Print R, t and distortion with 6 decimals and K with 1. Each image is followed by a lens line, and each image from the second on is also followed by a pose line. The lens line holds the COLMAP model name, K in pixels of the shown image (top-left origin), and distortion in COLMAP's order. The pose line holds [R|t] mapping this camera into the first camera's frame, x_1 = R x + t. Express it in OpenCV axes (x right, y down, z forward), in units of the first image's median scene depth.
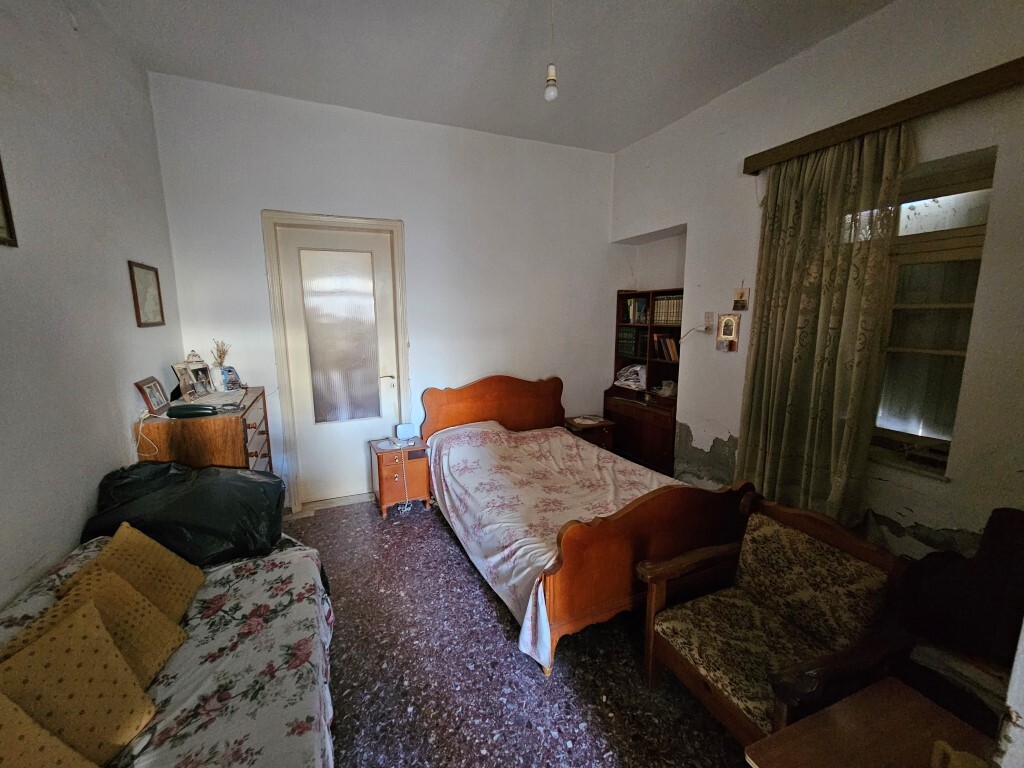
lens RADIAL K [[419.6, 0, 503.3], [0, 419.6, 384.4], [0, 0, 1]] dist [-0.001024, -0.000134]
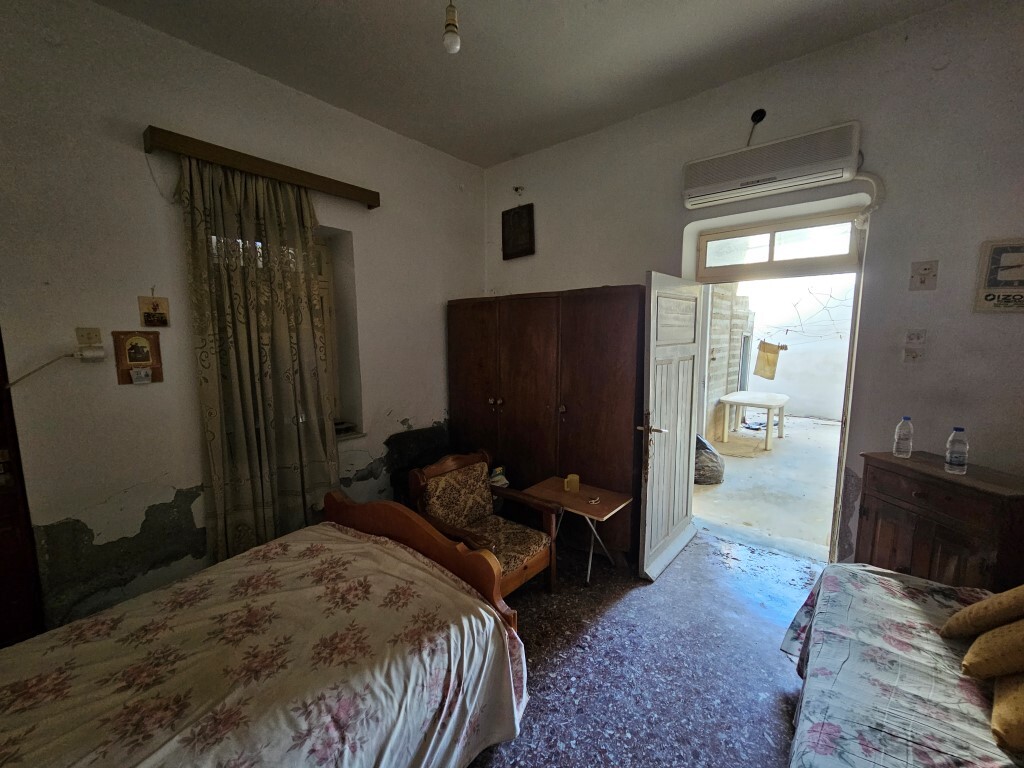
lens RADIAL K [[419.6, 0, 503.3], [0, 419.6, 384.4], [0, 0, 1]] dist [-0.001024, -0.000134]
pose [[-0.456817, -0.096029, 0.884362, -0.645354], [0.156048, 0.970090, 0.185944, -0.194072], [-0.875766, 0.222945, -0.428169, 1.316245]]
